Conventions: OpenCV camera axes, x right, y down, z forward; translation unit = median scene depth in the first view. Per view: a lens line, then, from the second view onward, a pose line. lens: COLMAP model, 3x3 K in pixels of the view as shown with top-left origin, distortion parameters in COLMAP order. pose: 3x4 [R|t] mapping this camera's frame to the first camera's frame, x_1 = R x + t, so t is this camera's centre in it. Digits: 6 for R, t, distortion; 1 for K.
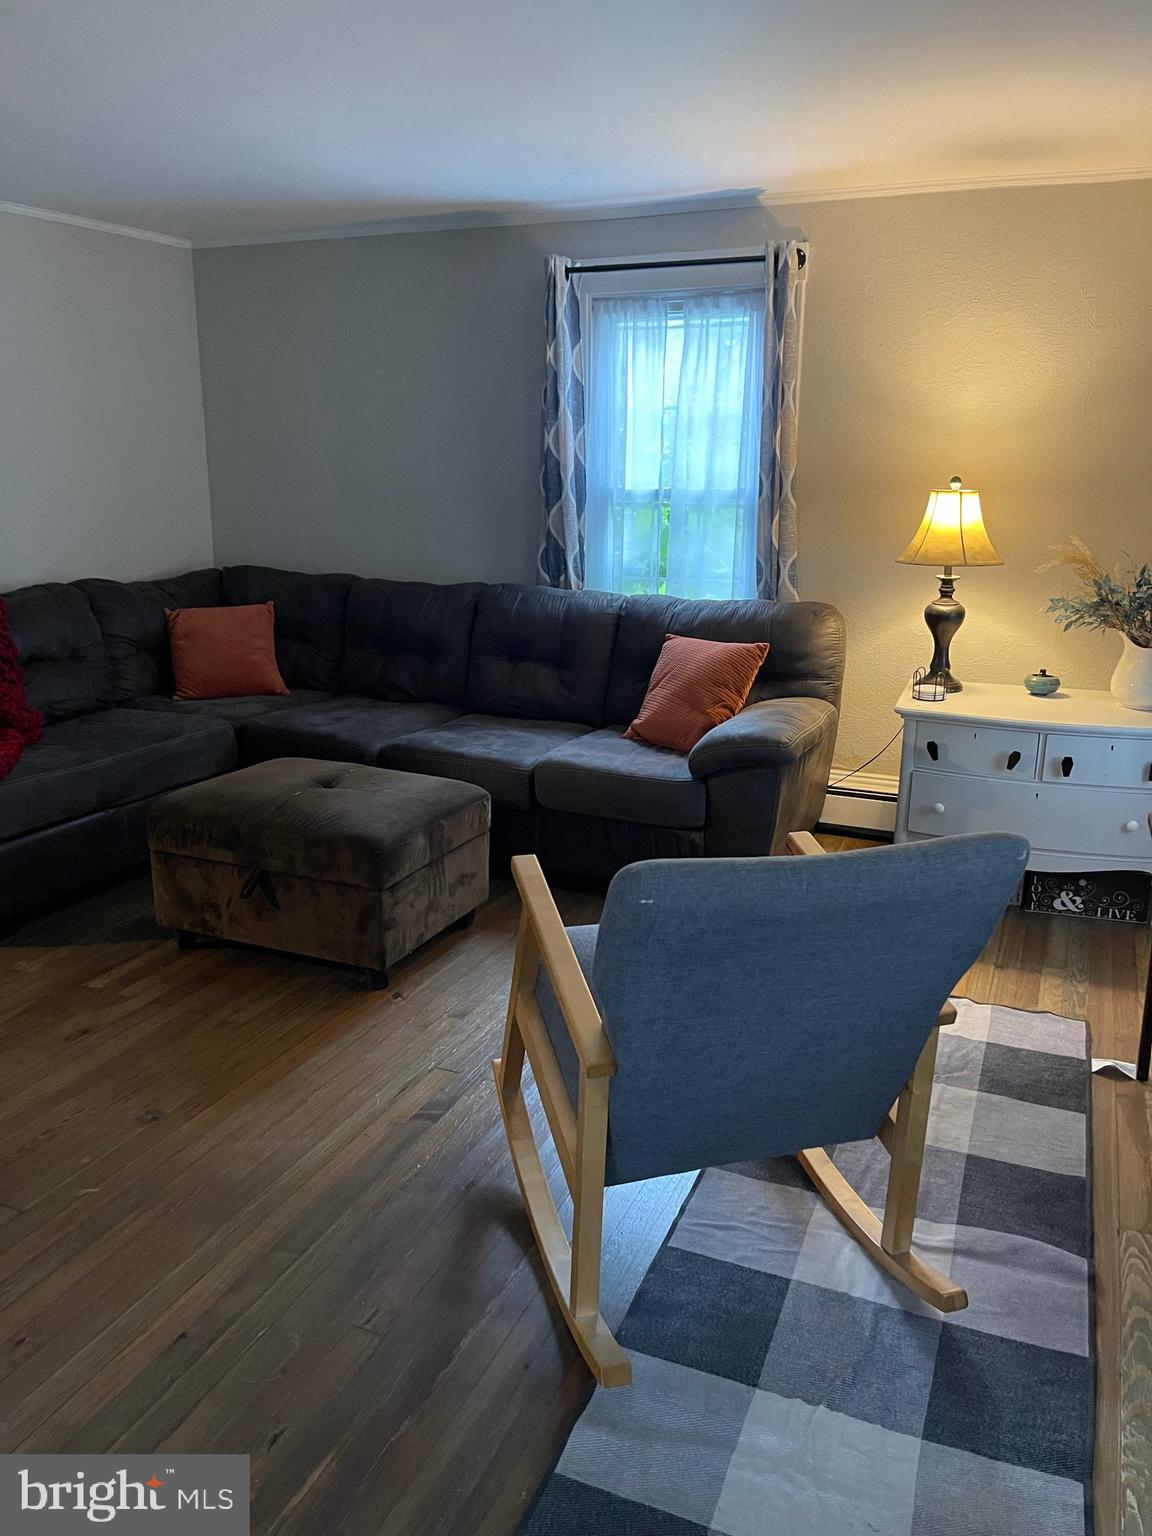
lens RADIAL K [[1152.8, 0, 576.0], [0, 1152.8, 768.0], [0, 0, 1]] dist [0.072051, -0.091269]
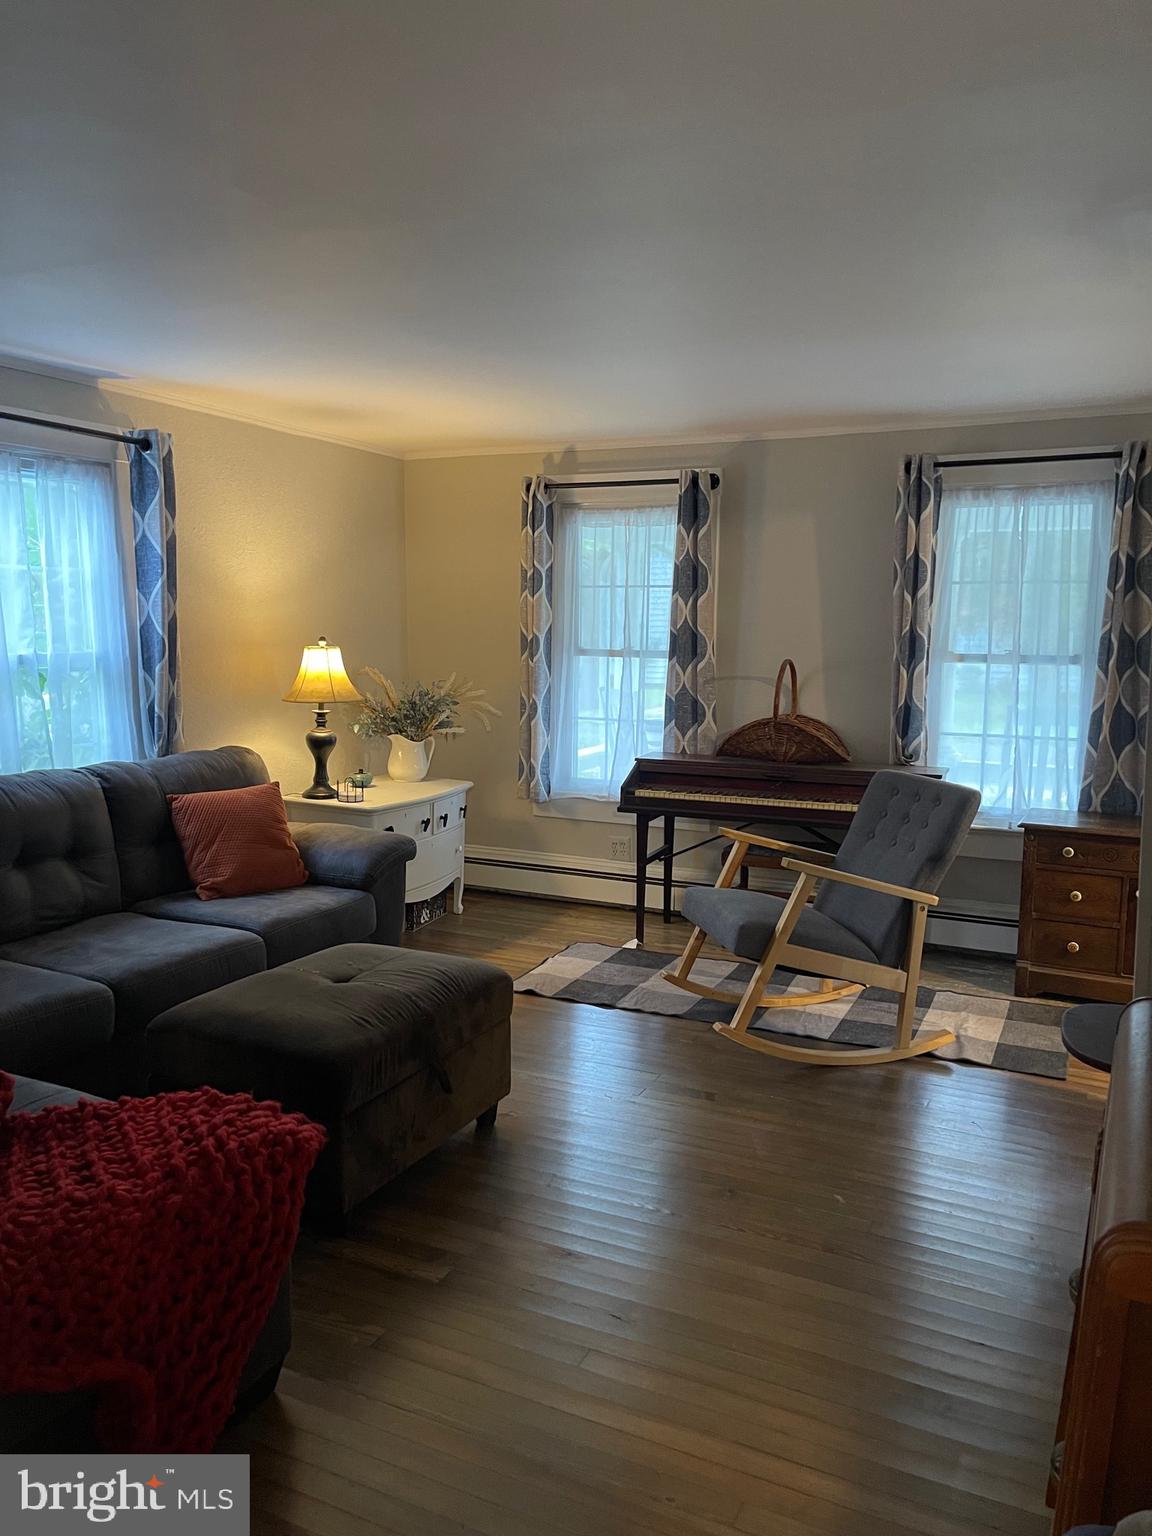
lens RADIAL K [[1152.8, 0, 576.0], [0, 1152.8, 768.0], [0, 0, 1]] dist [0.072051, -0.091269]
pose [[0.056121, -0.135892, 0.989133, -0.950432], [0.249801, 0.961097, 0.117867, -0.182260], [-0.966669, 0.240472, 0.087884, 0.615264]]
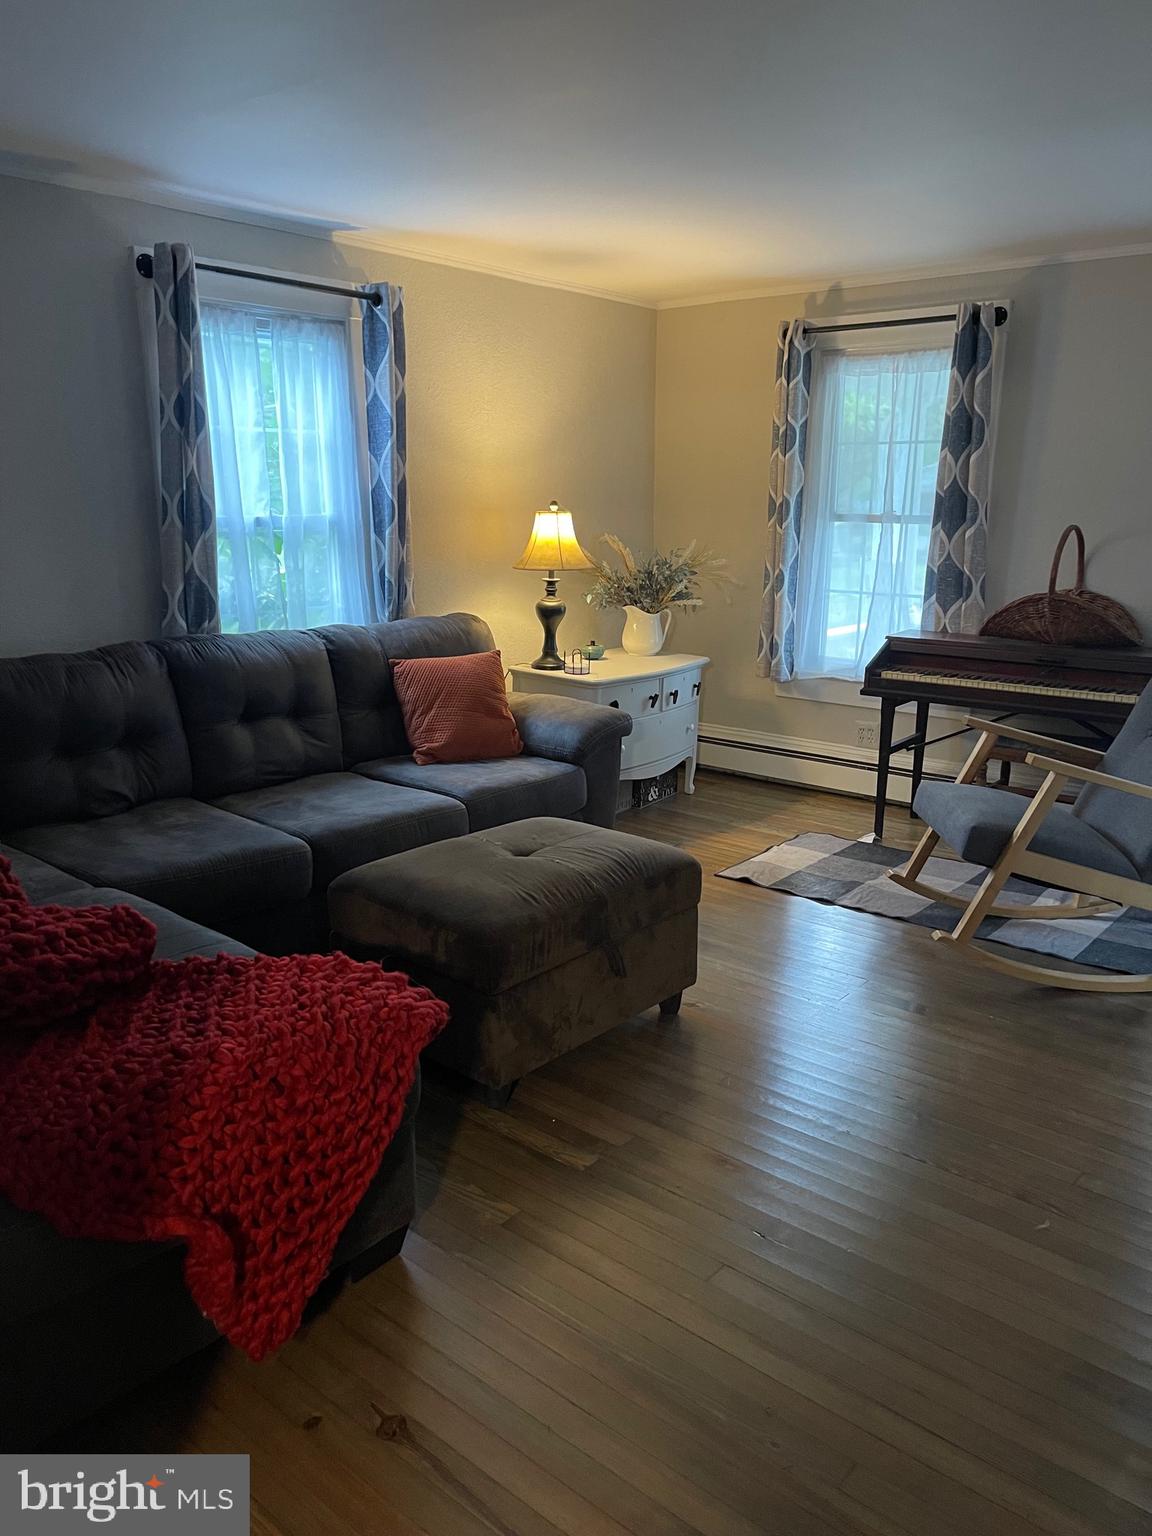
lens RADIAL K [[1152.8, 0, 576.0], [0, 1152.8, 768.0], [0, 0, 1]] dist [0.072051, -0.091269]
pose [[0.304857, -0.228855, 0.924493, -0.882596], [0.242997, 0.957264, 0.156838, -0.156103], [-0.920877, 0.176836, 0.347440, 0.563035]]
